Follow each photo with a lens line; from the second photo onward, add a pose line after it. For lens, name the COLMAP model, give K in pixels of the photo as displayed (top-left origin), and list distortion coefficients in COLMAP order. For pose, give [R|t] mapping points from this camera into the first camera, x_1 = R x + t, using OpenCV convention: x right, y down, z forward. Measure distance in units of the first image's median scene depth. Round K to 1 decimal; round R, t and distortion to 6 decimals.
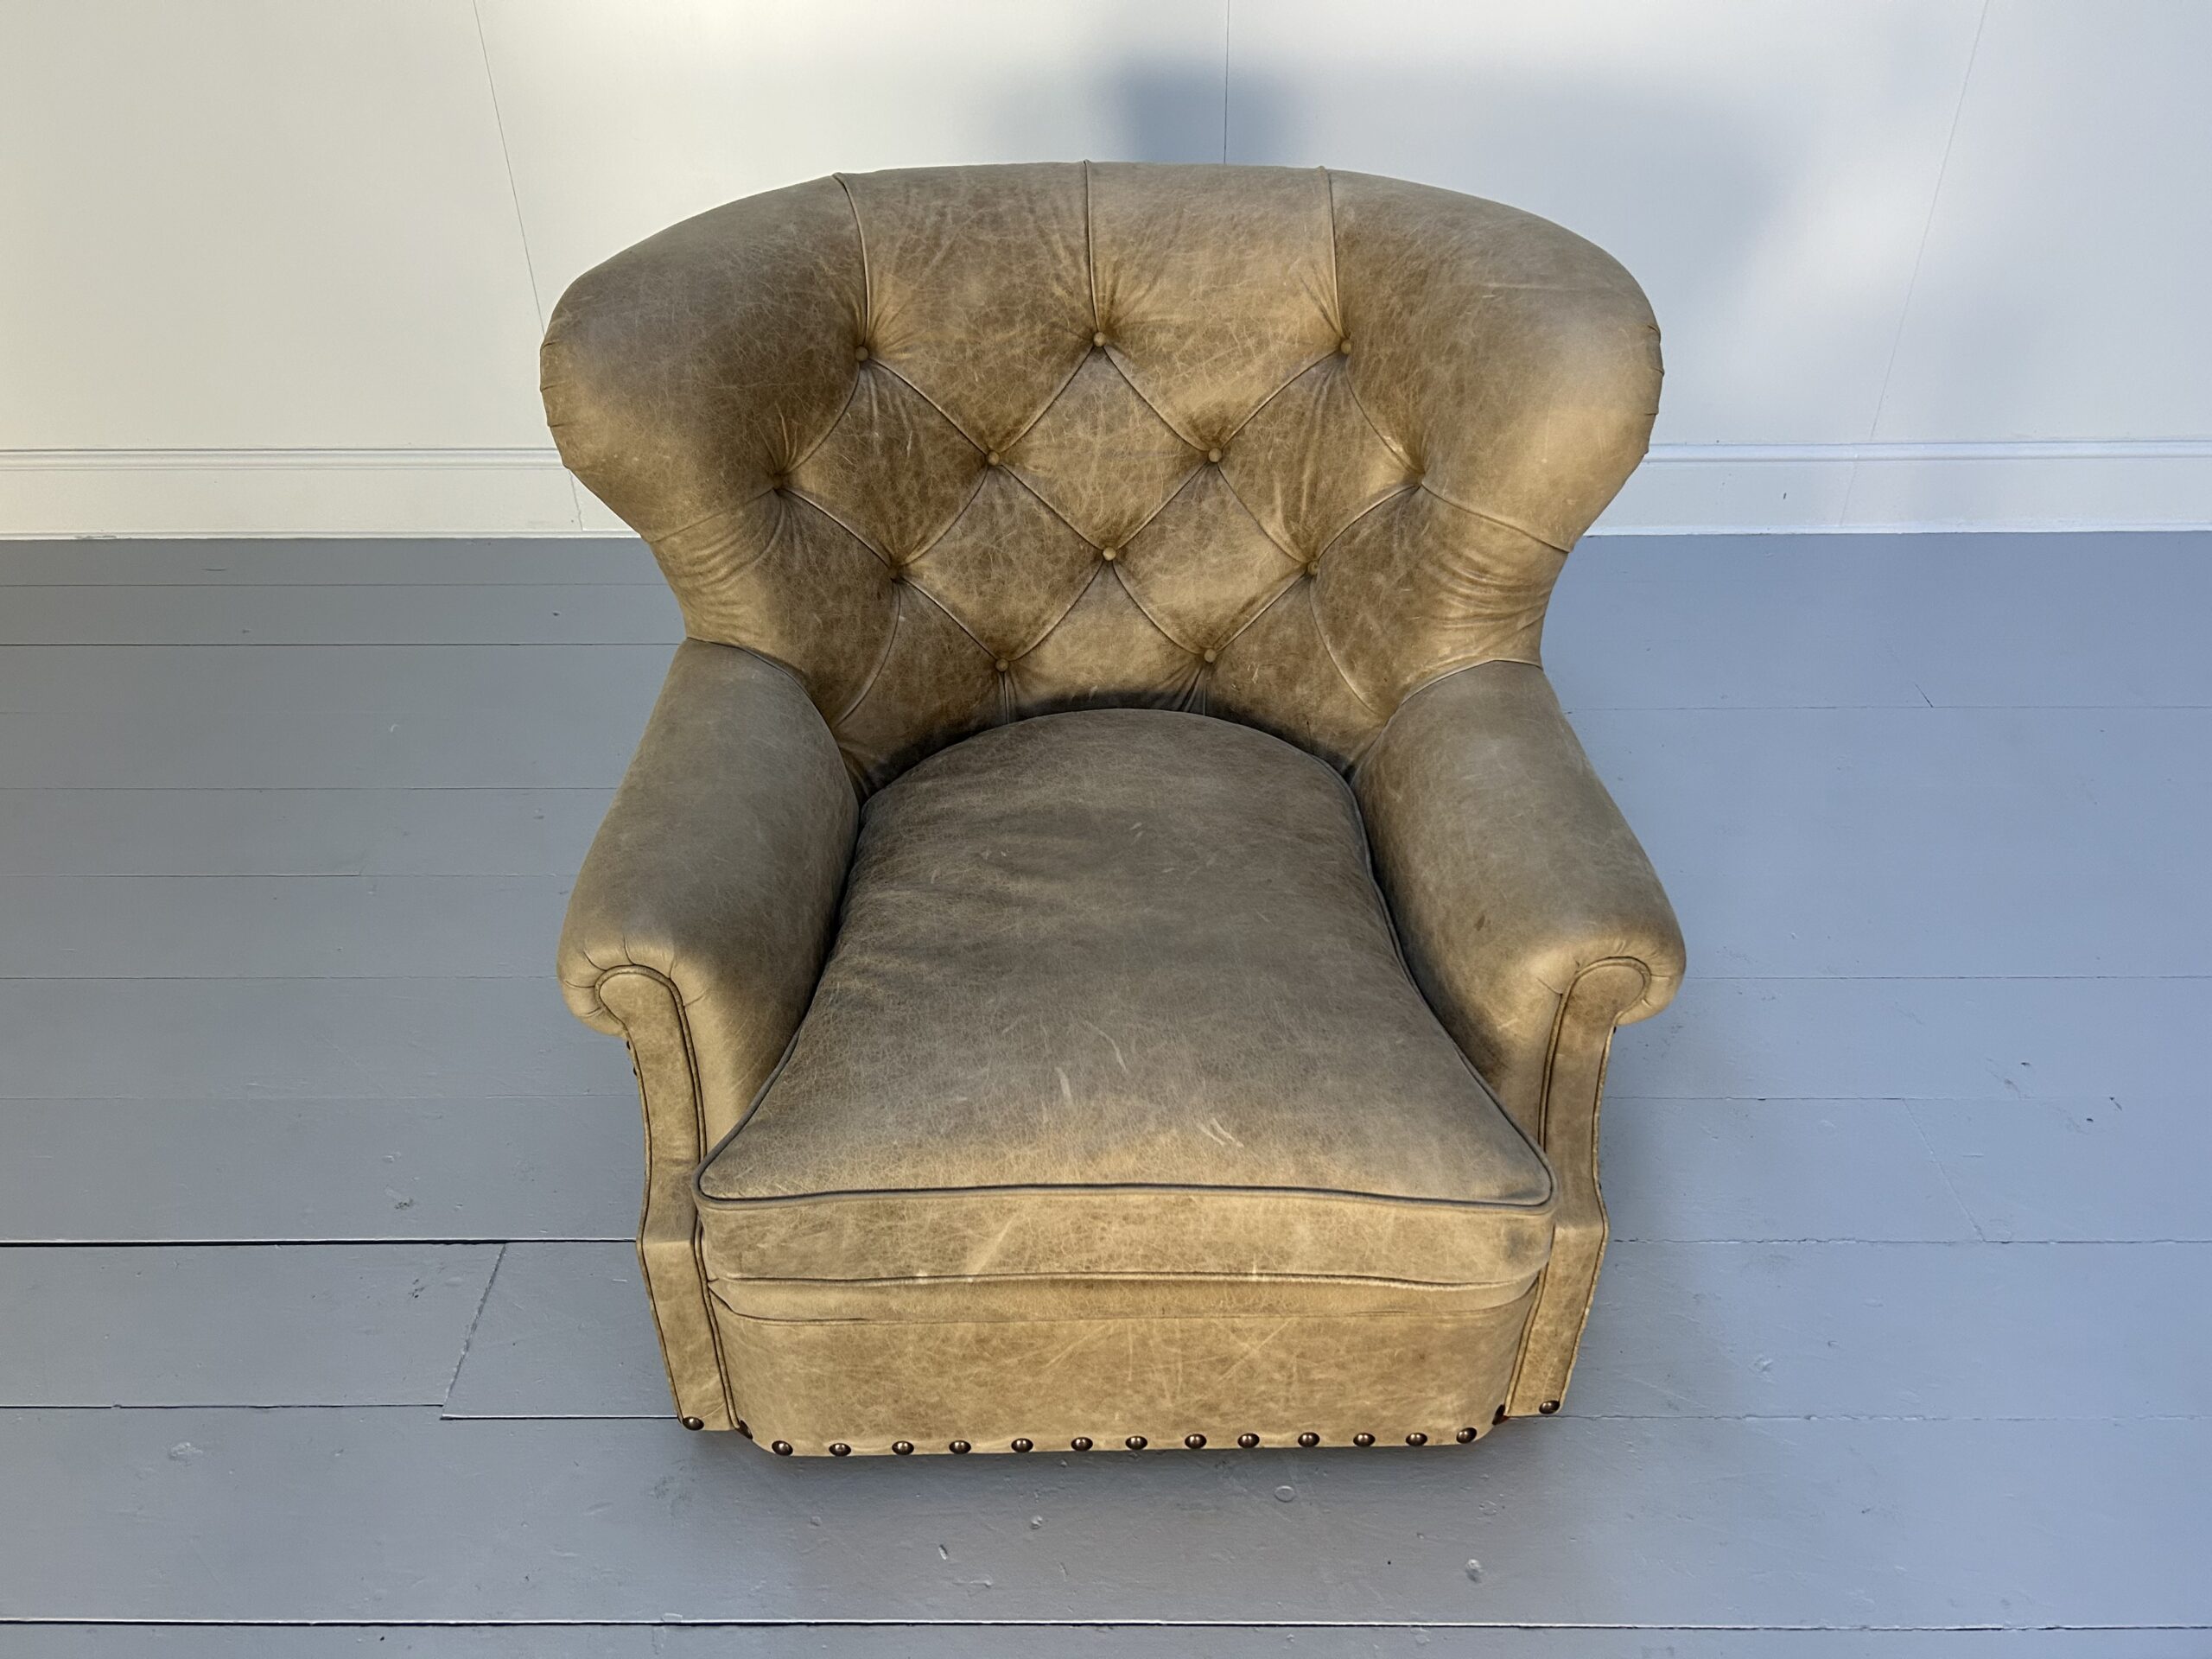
lens RADIAL K [[1653.1, 0, 1105.3], [0, 1653.1, 850.6], [0, 0, 1]] dist [0.170476, -0.517810]
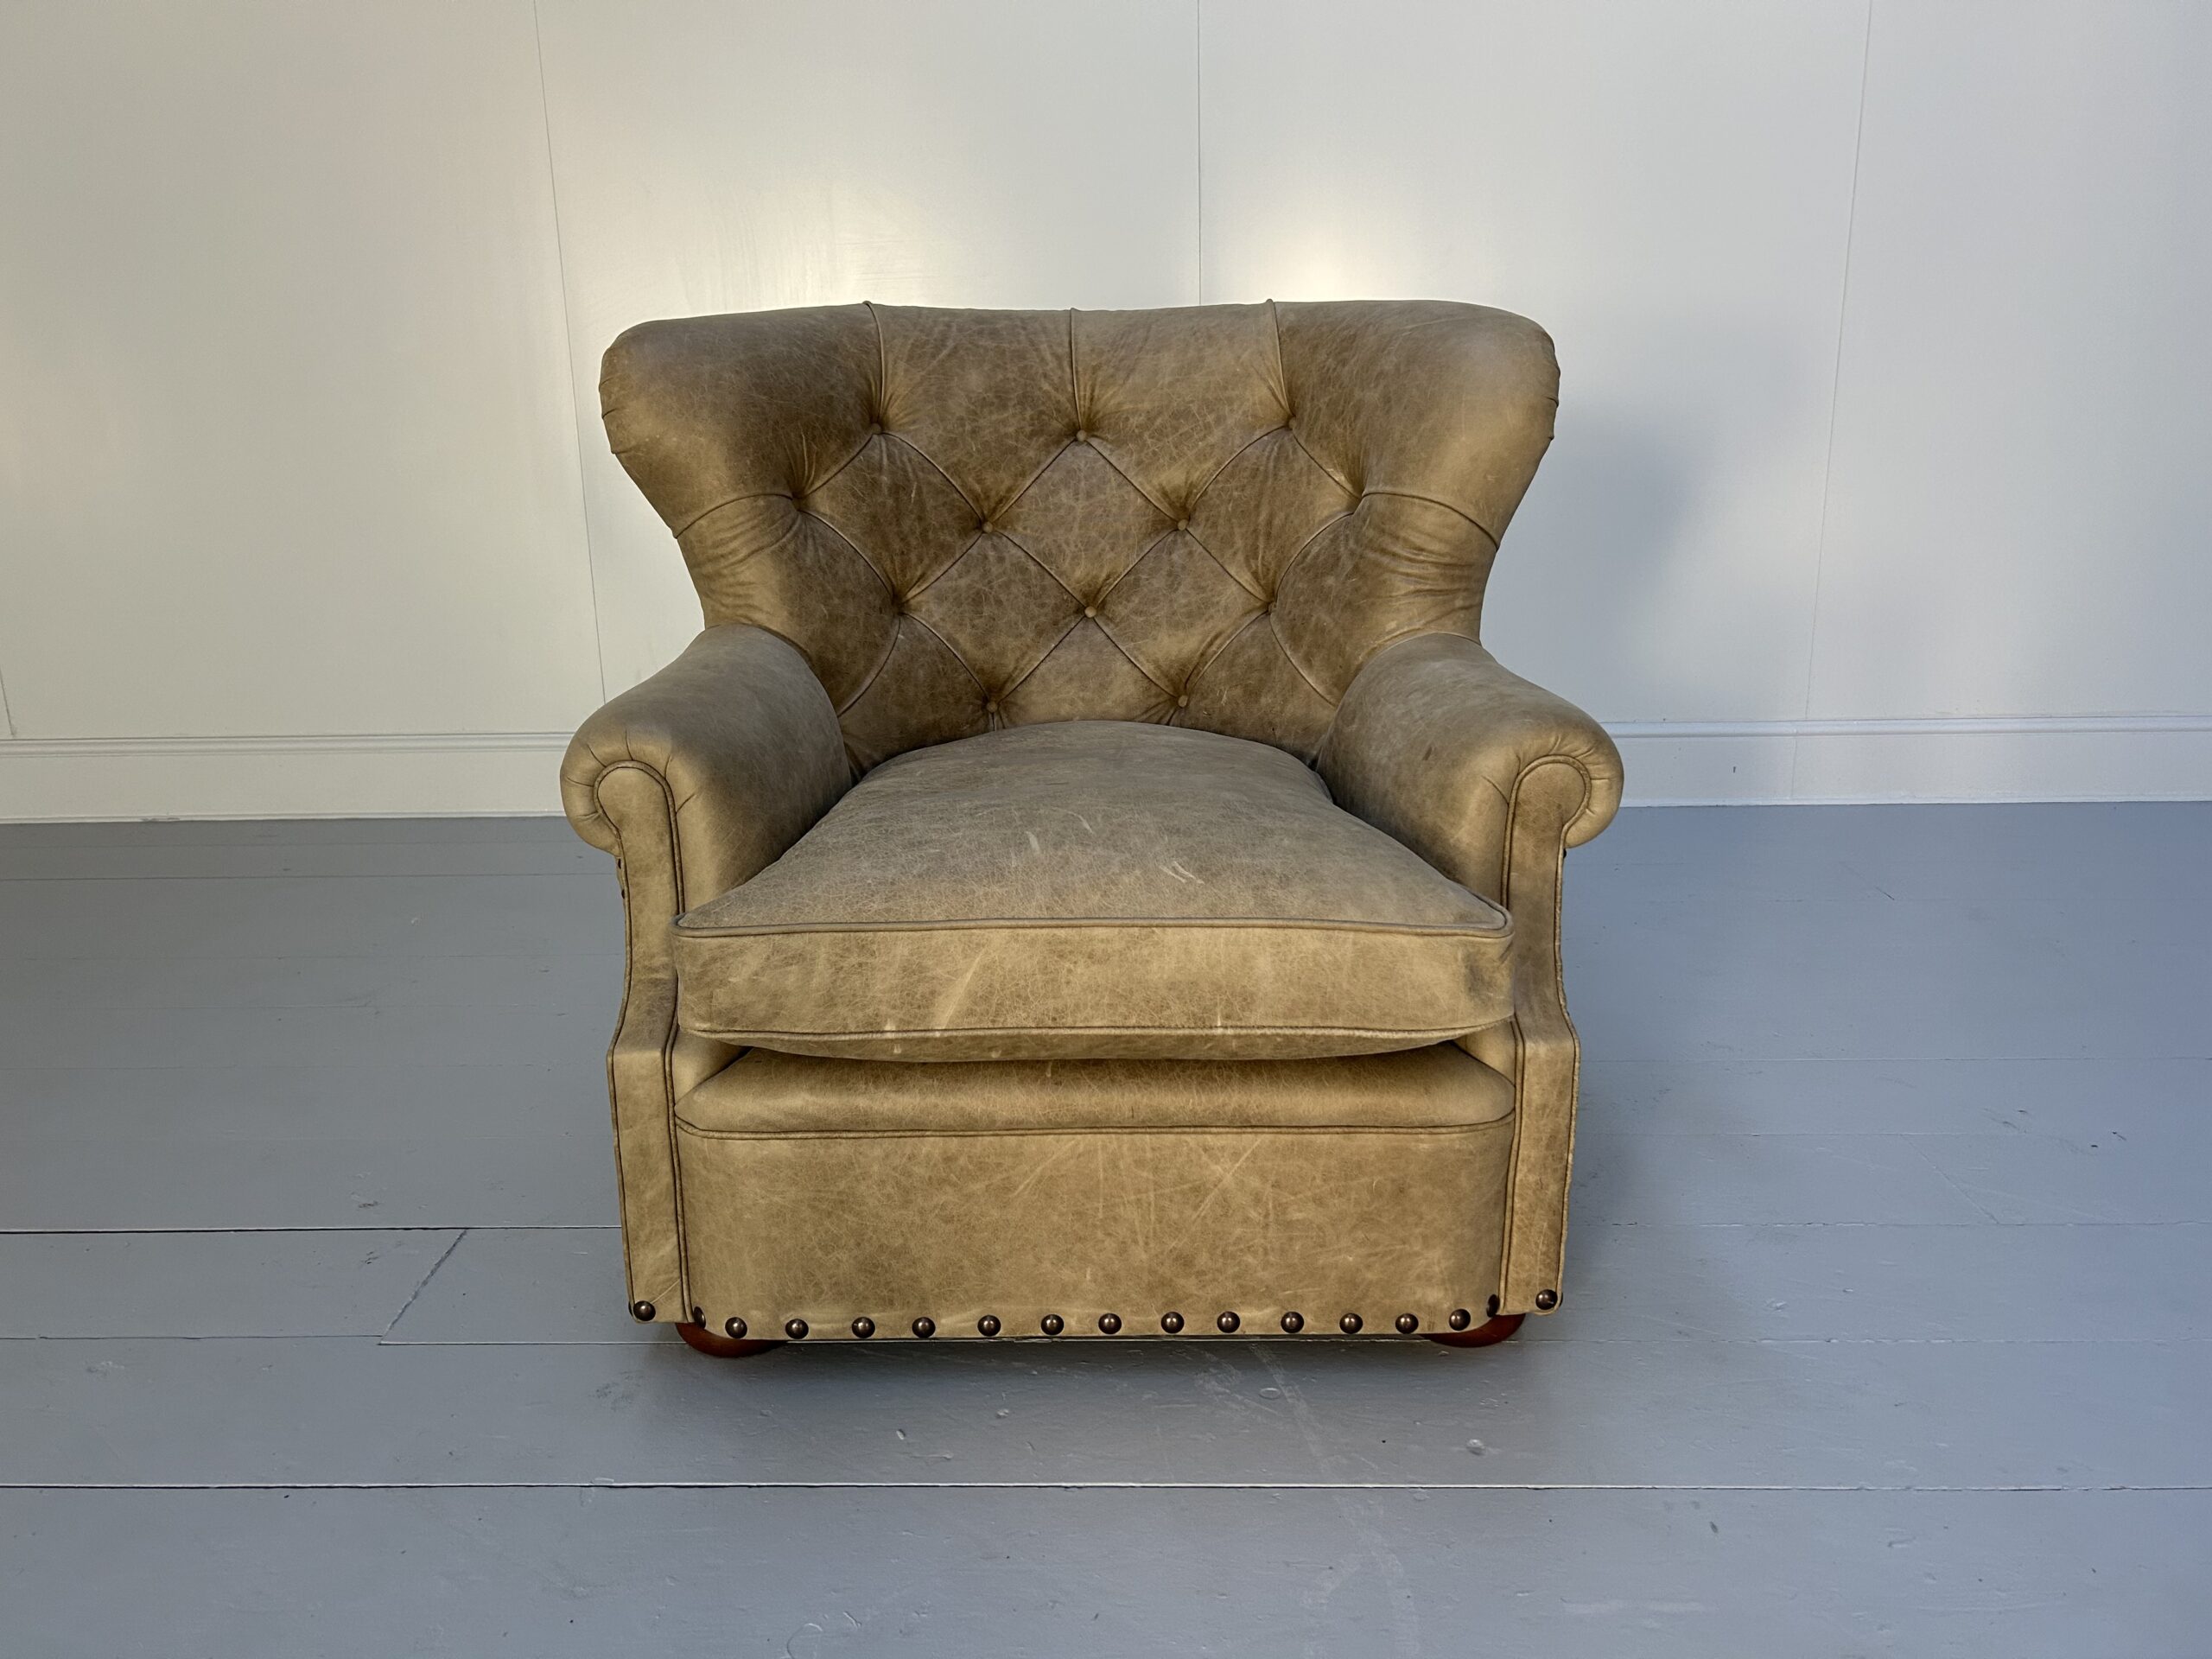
lens RADIAL K [[1656.4, 0, 1099.7], [0, 1656.4, 839.4], [0, 0, 1]] dist [0.191542, -0.556638]
pose [[0.999922, -0.004730, -0.011572, 0.022499], [0.000333, 0.935409, -0.353567, 0.388962], [0.012497, 0.353536, 0.935337, 0.014940]]
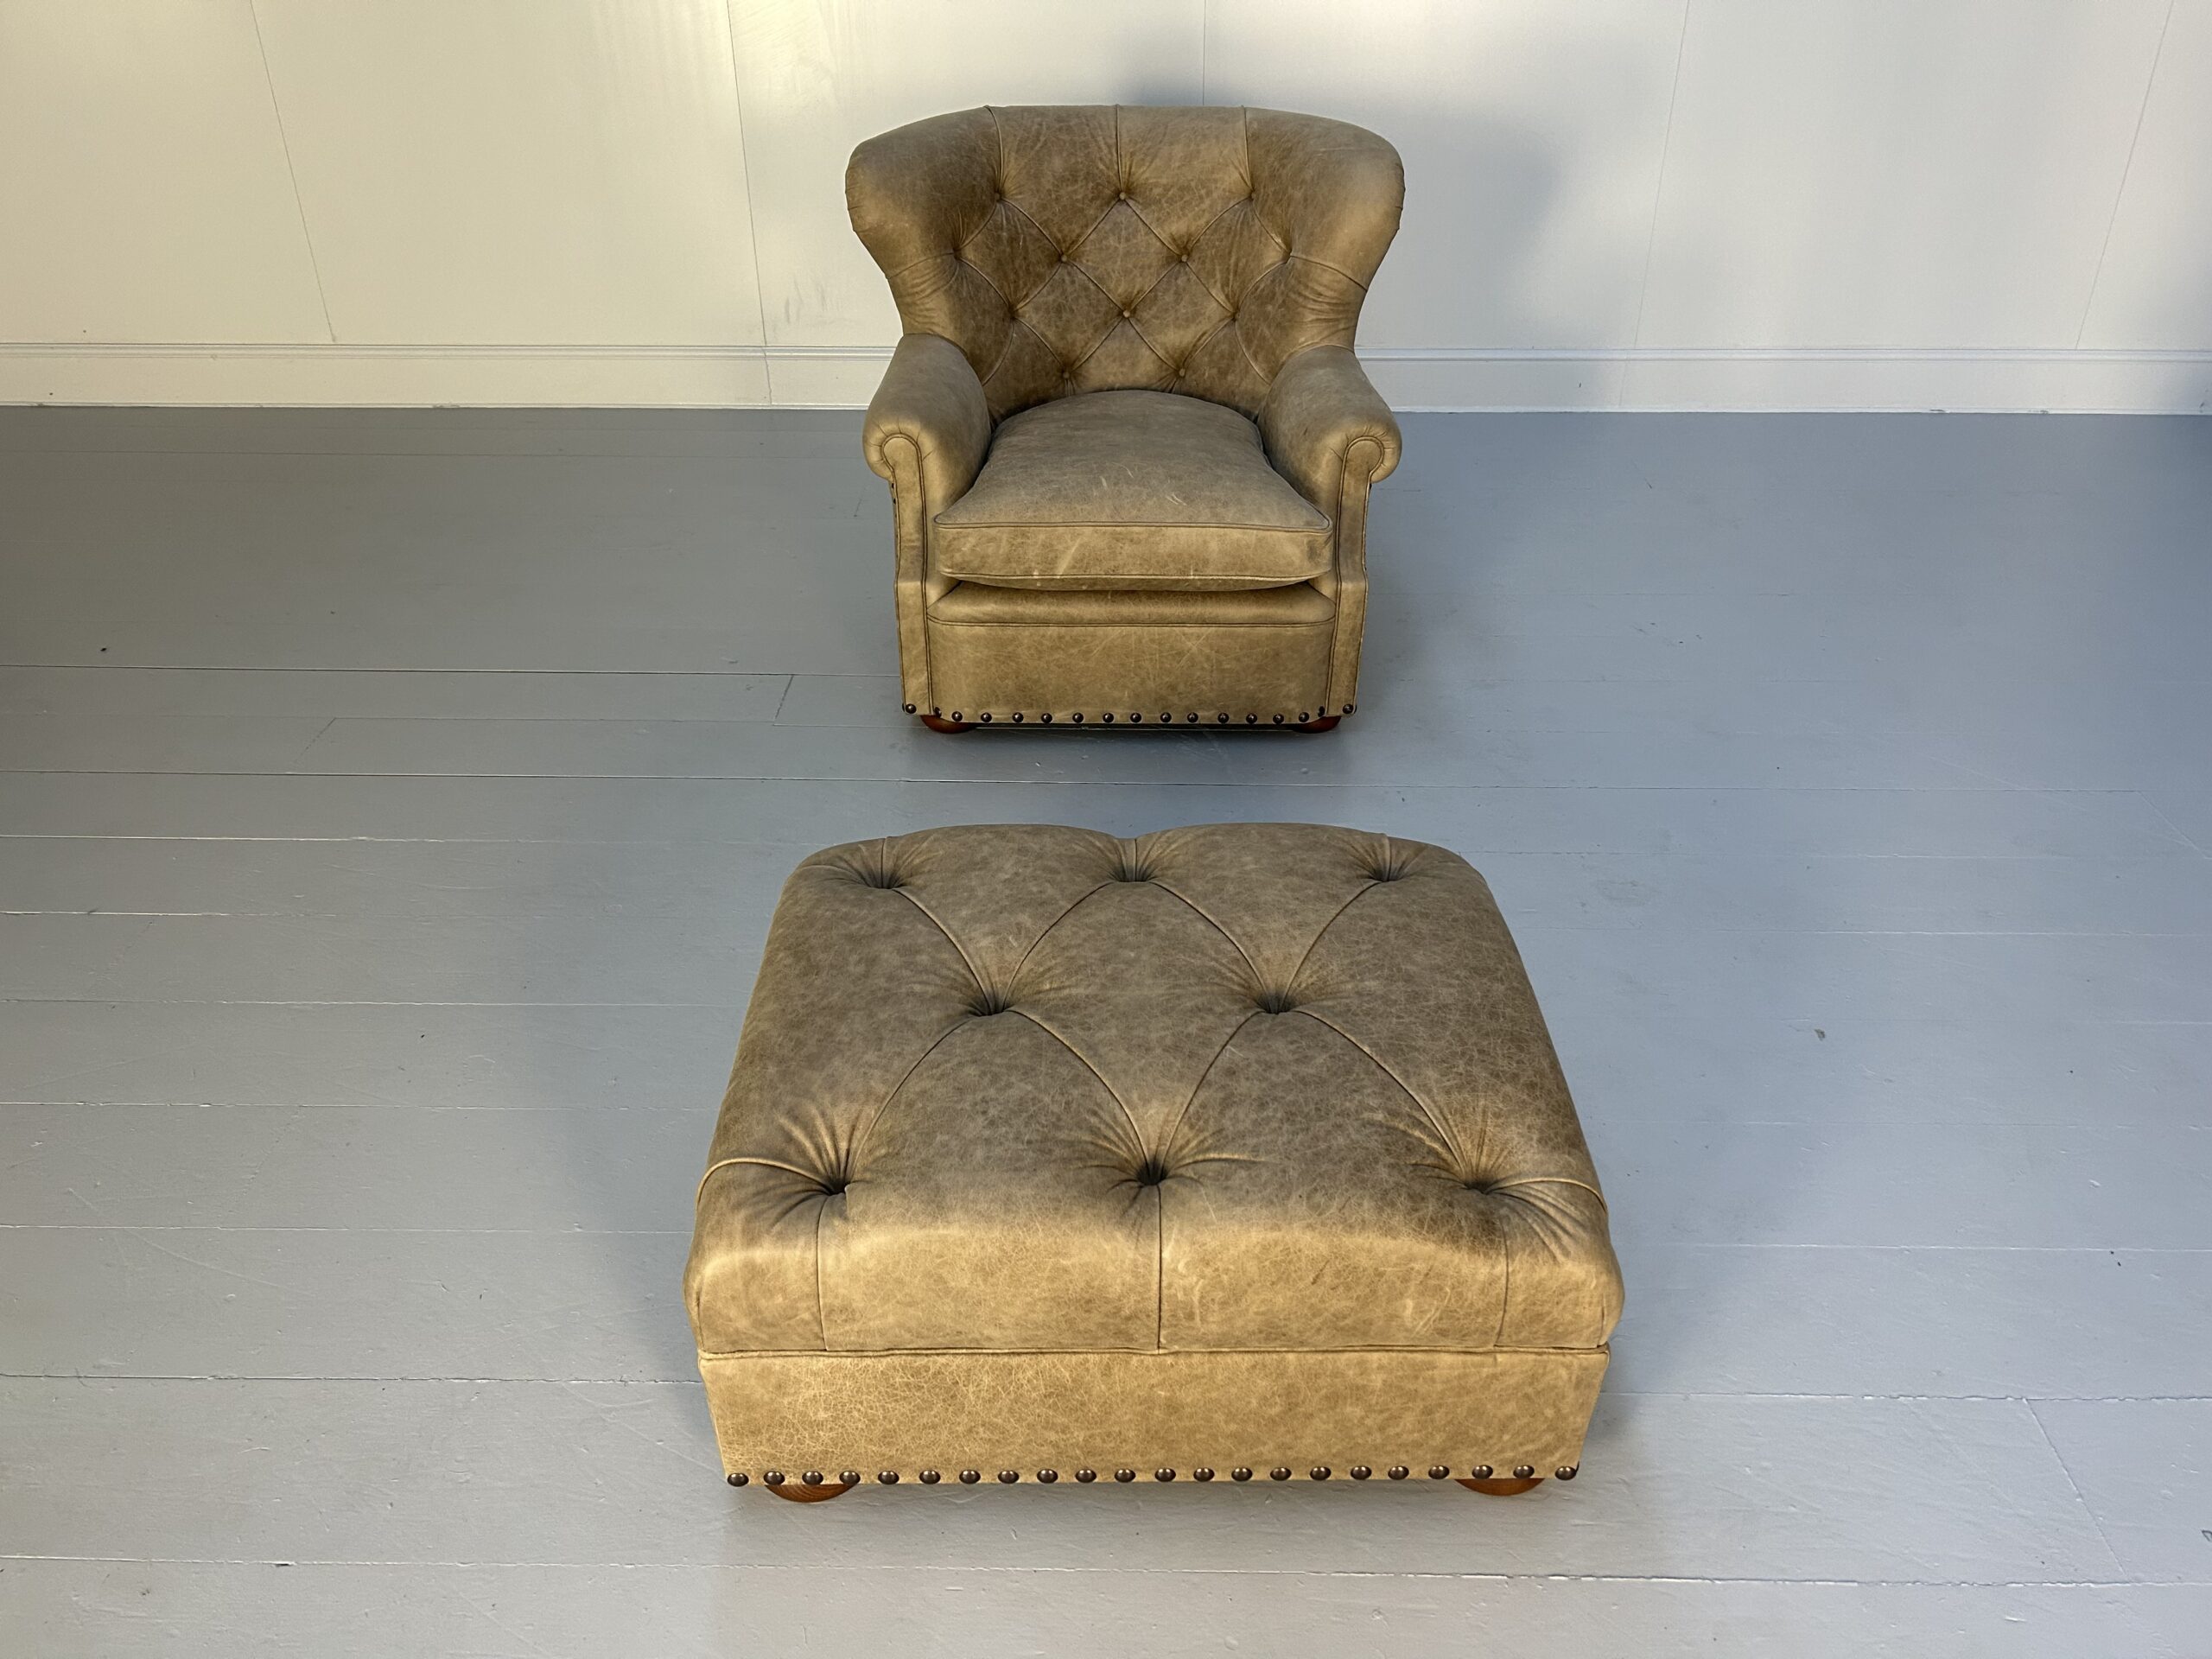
lens RADIAL K [[1653.1, 0, 1105.3], [0, 1653.1, 850.6], [0, 0, 1]] dist [0.170476, -0.517810]
pose [[0.999916, 0.010528, -0.007585, -0.001031], [-0.011097, 0.996795, -0.079228, 0.598105], [0.006726, 0.079305, 0.996828, -0.839812]]
